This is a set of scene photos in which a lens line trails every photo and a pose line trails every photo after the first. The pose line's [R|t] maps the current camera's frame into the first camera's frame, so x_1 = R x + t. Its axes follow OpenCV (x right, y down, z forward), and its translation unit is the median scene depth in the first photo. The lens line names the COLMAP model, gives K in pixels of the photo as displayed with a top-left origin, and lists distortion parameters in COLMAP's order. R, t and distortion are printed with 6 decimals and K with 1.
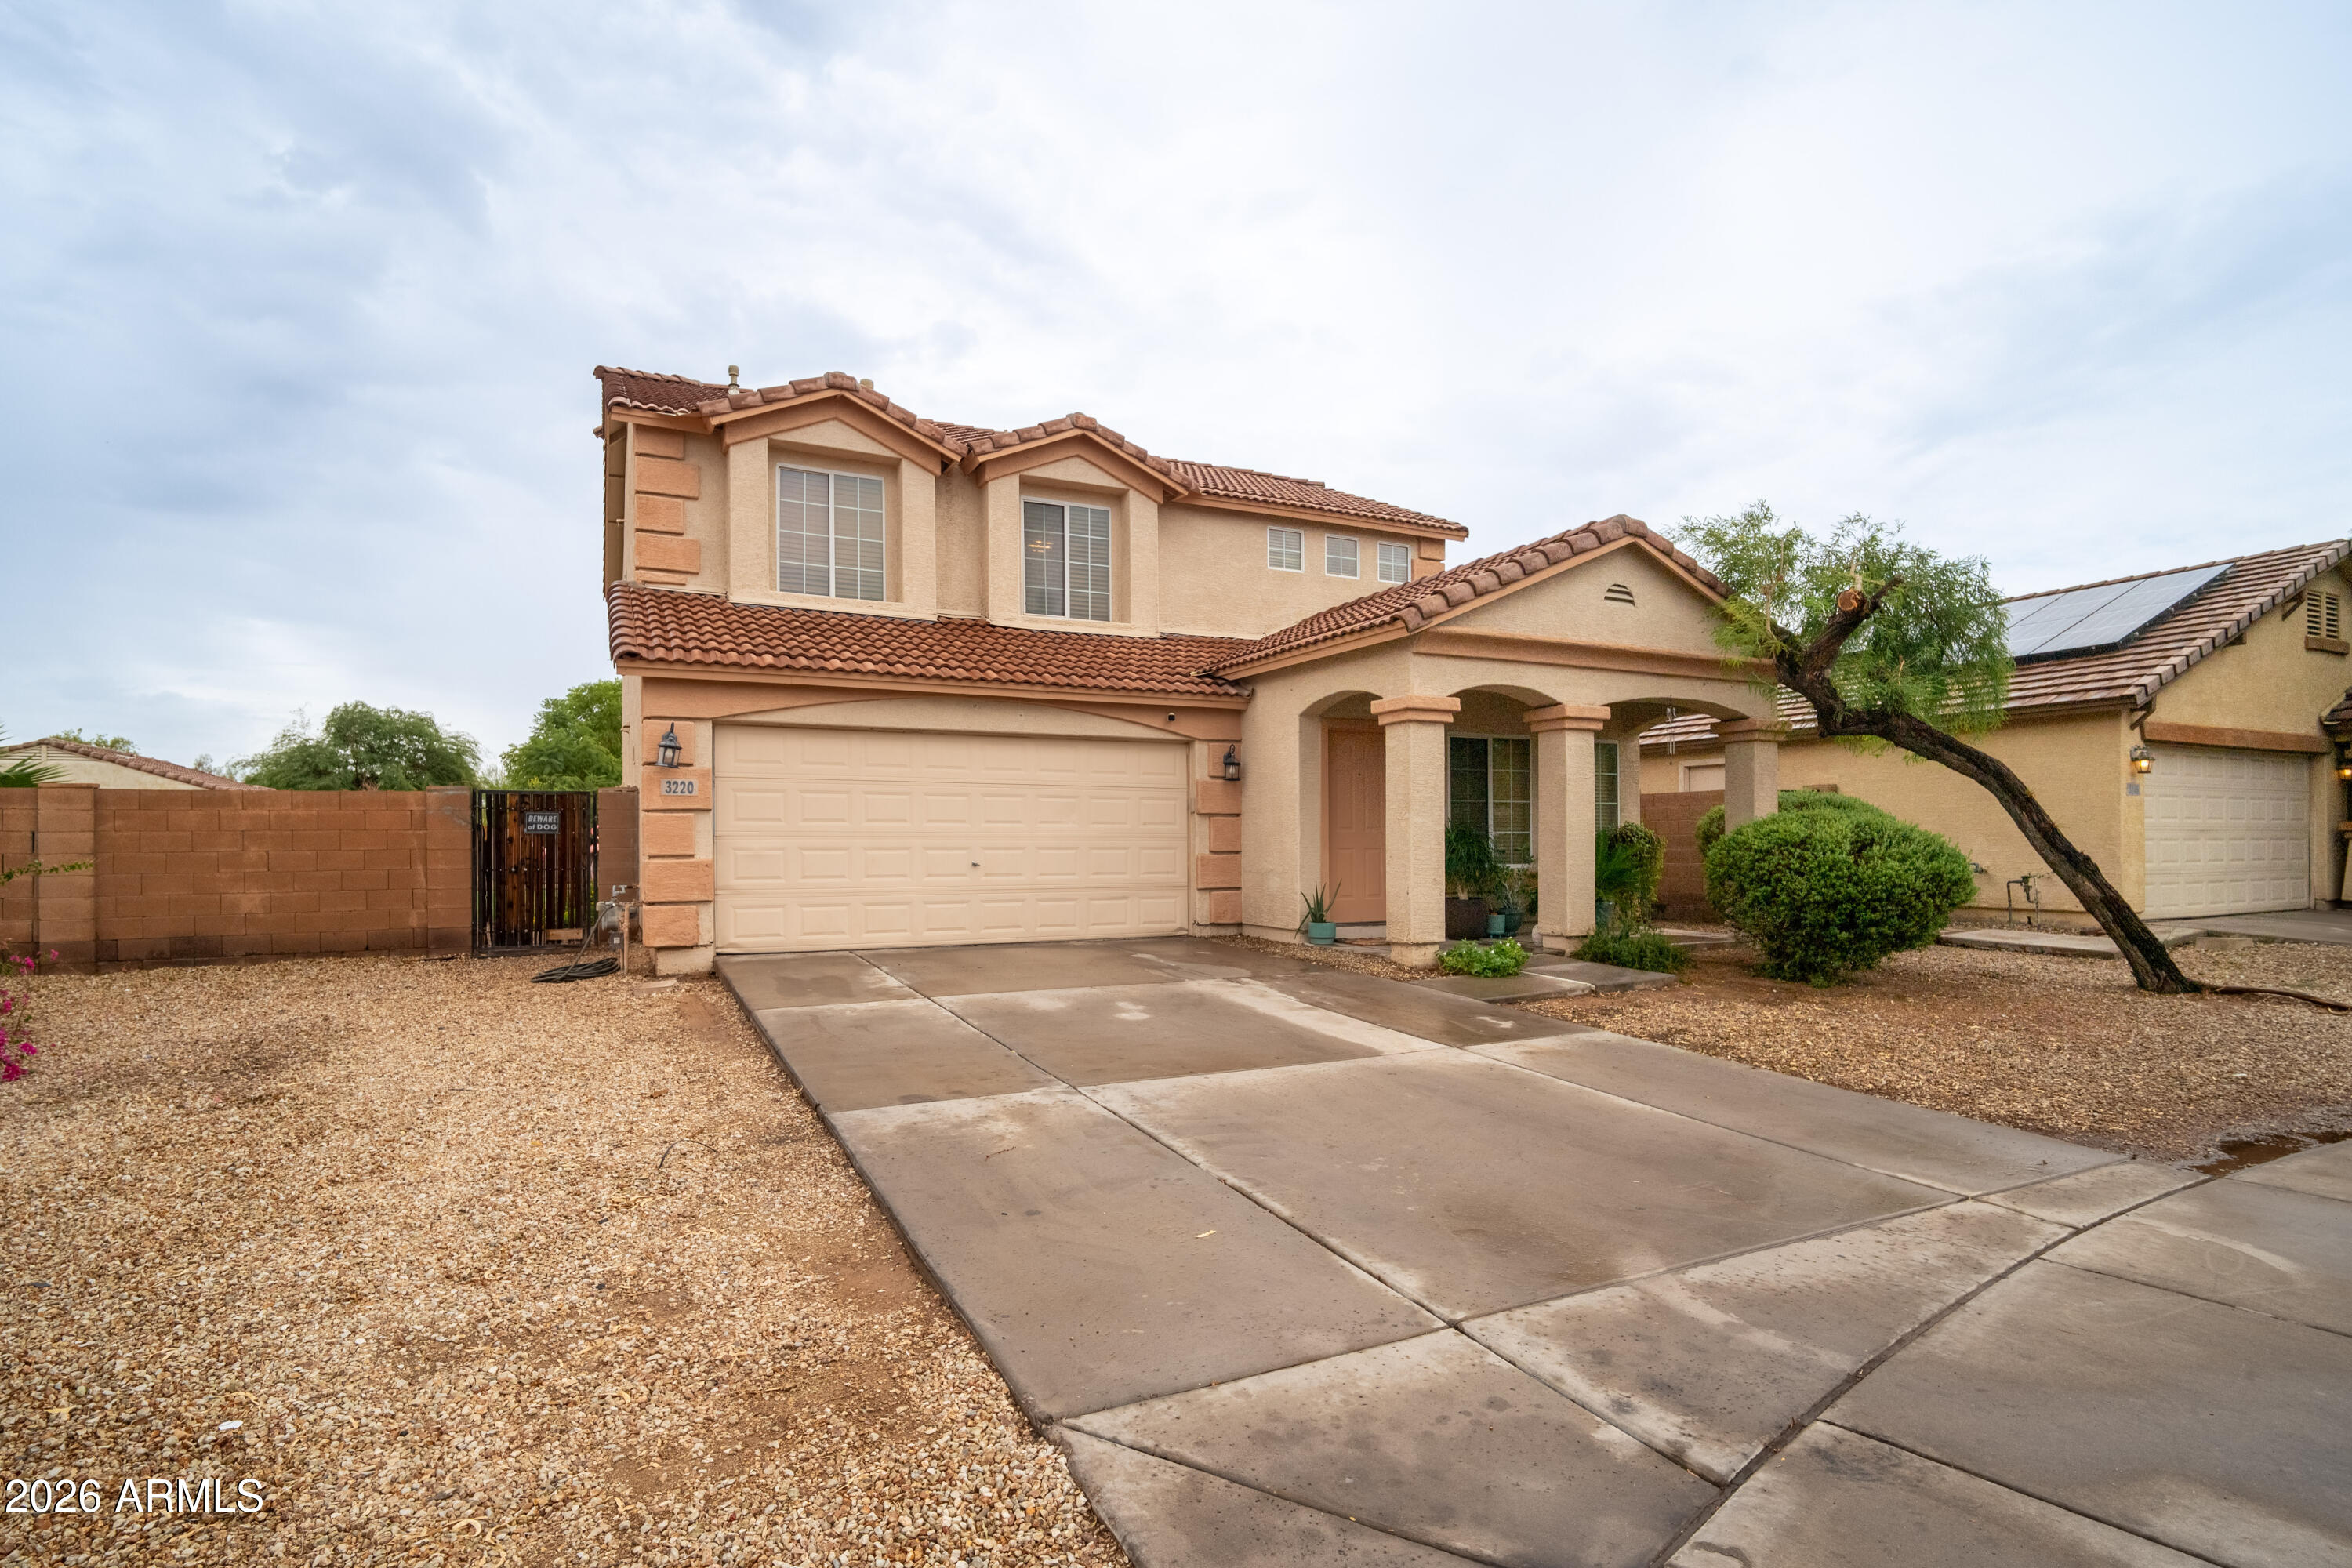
lens RADIAL K [[1163.7, 0, 1113.5], [0, 1163.7, 846.3], [0, 0, 1]] dist [-0.017612, -0.000828]
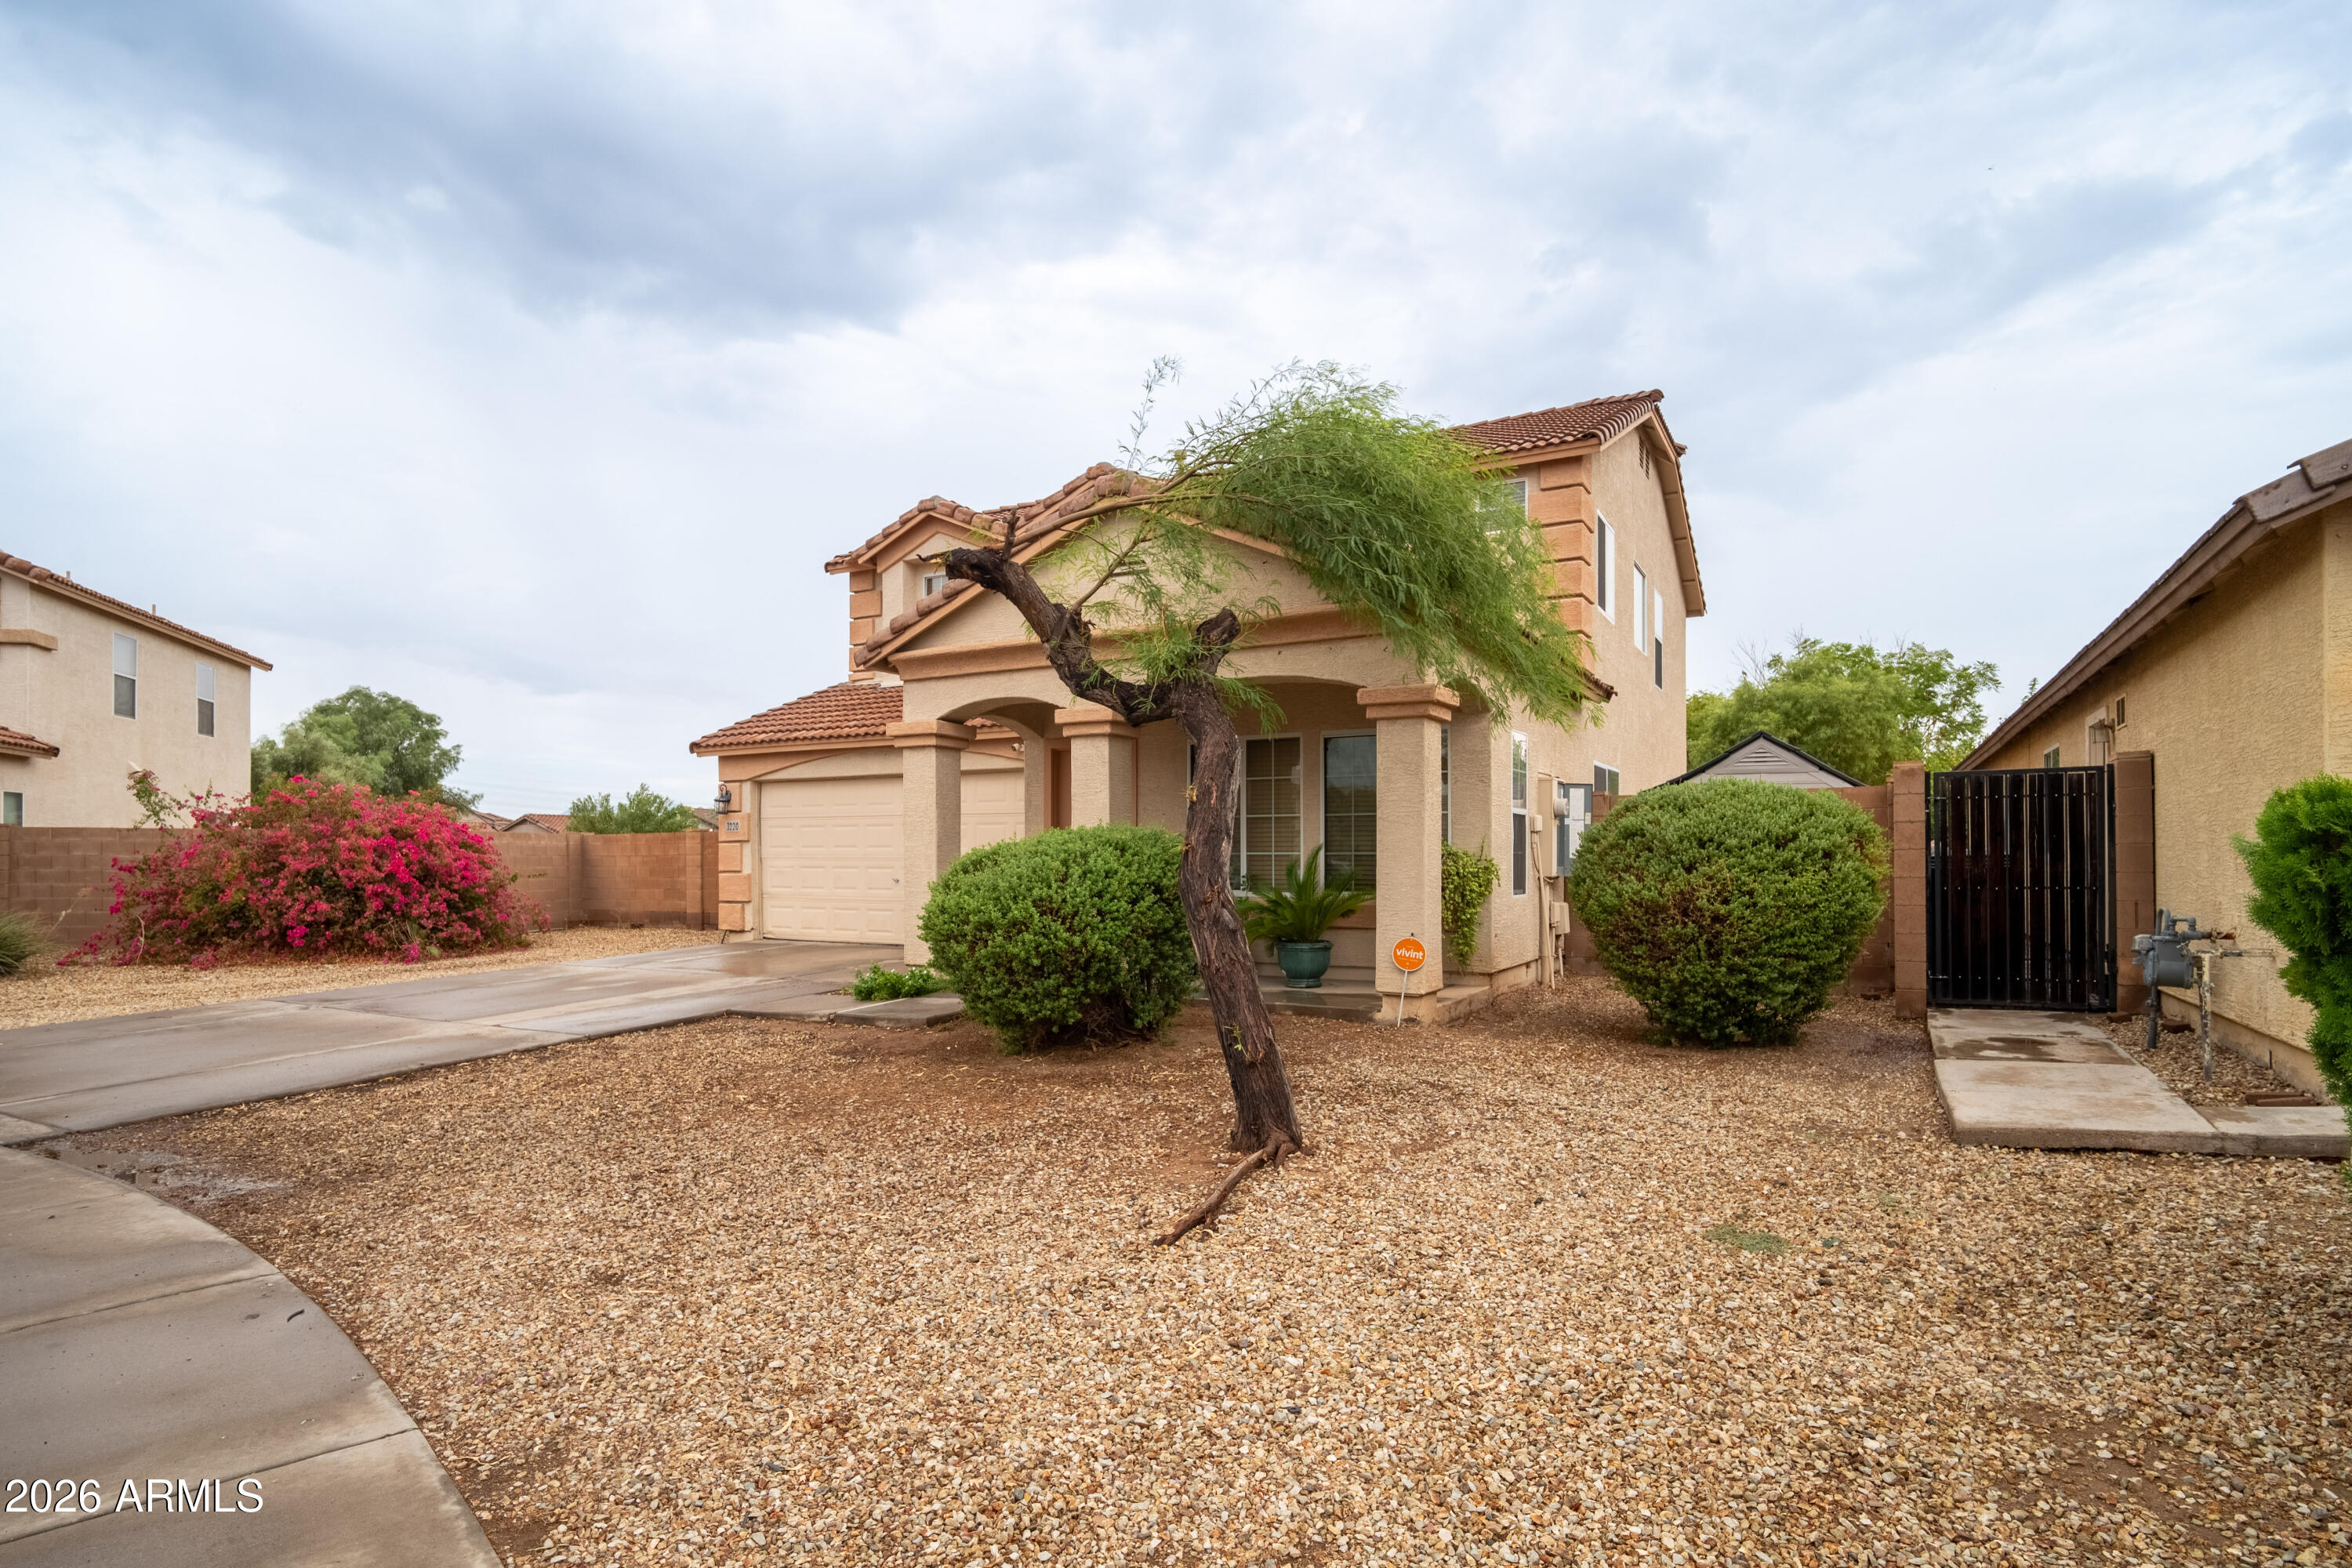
lens RADIAL K [[1163.7, 0, 1113.5], [0, 1163.7, 846.3], [0, 0, 1]] dist [-0.017612, -0.000828]
pose [[0.557833, -0.006969, -0.829924, 0.994480], [-0.002487, 0.999946, -0.010069, -0.008744], [0.829950, 0.007681, 0.557785, 0.475262]]
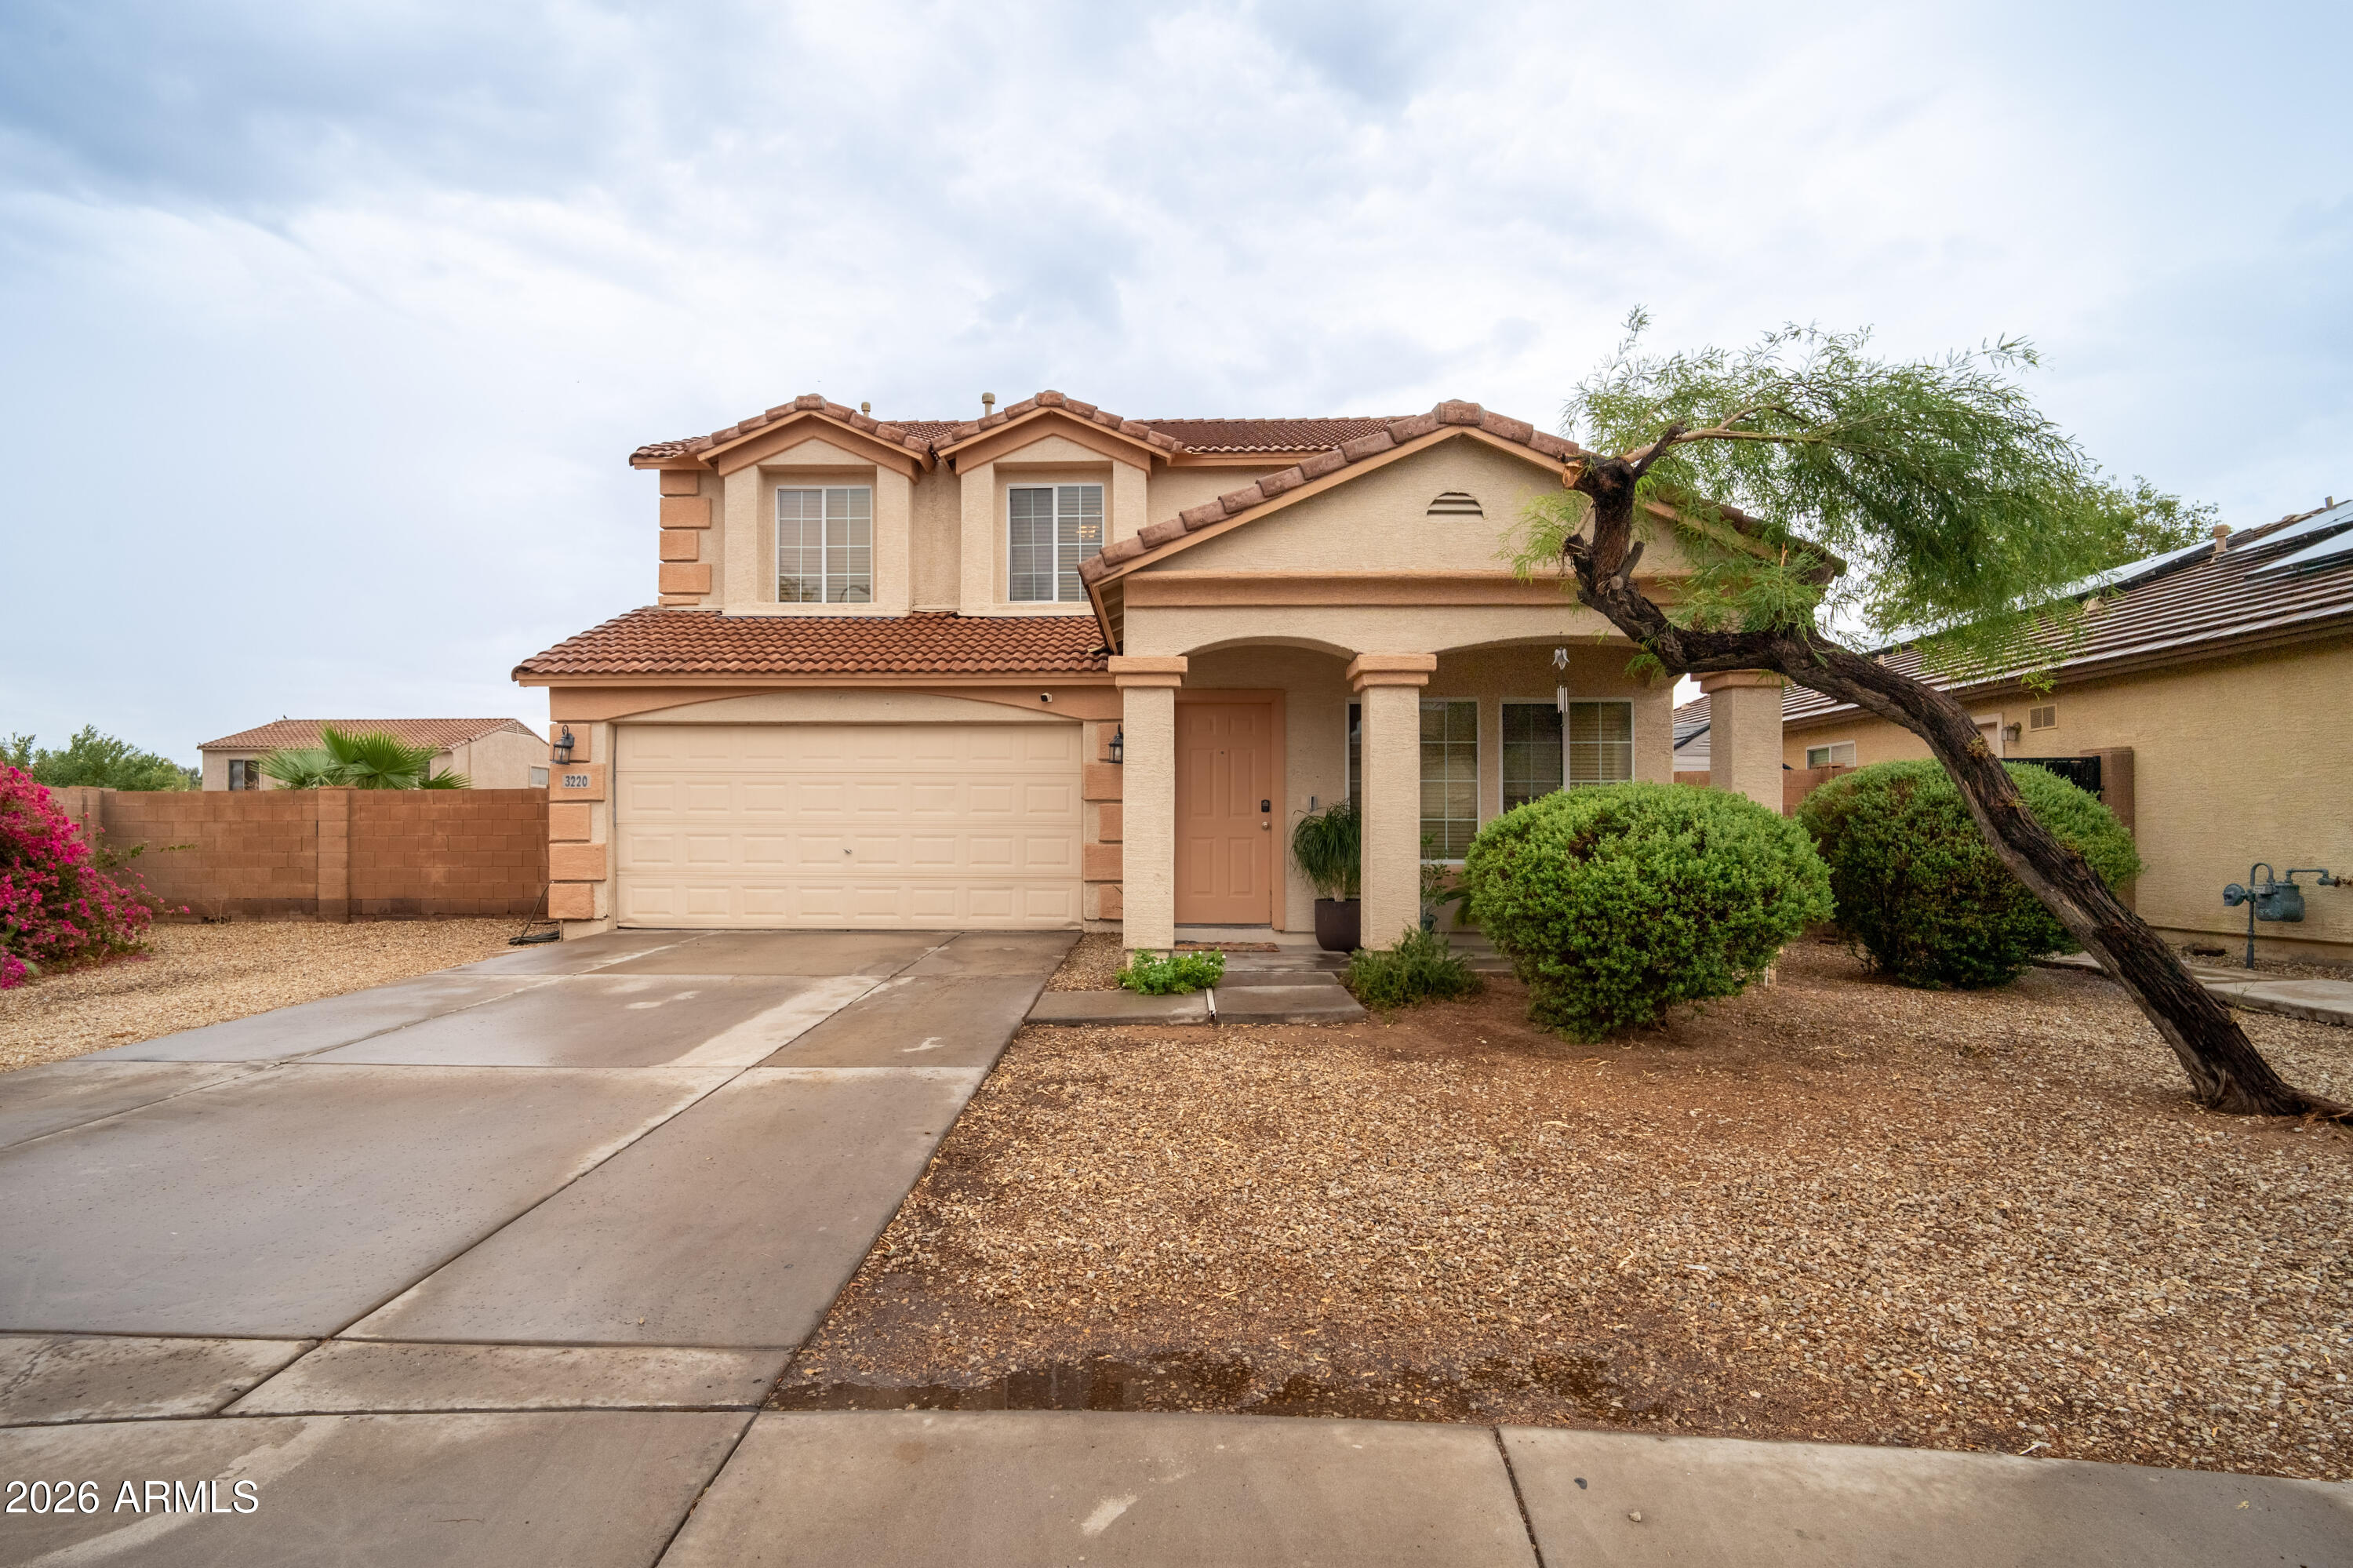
lens RADIAL K [[1118.7, 0, 1098.2], [0, 1118.7, 836.1], [0, 0, 1]] dist [-0.020760, -0.000150]
pose [[0.886486, 0.004749, -0.462731, 0.506256], [-0.005881, 0.999982, -0.001003, 0.001572], [0.462718, 0.003611, 0.886498, 0.218419]]
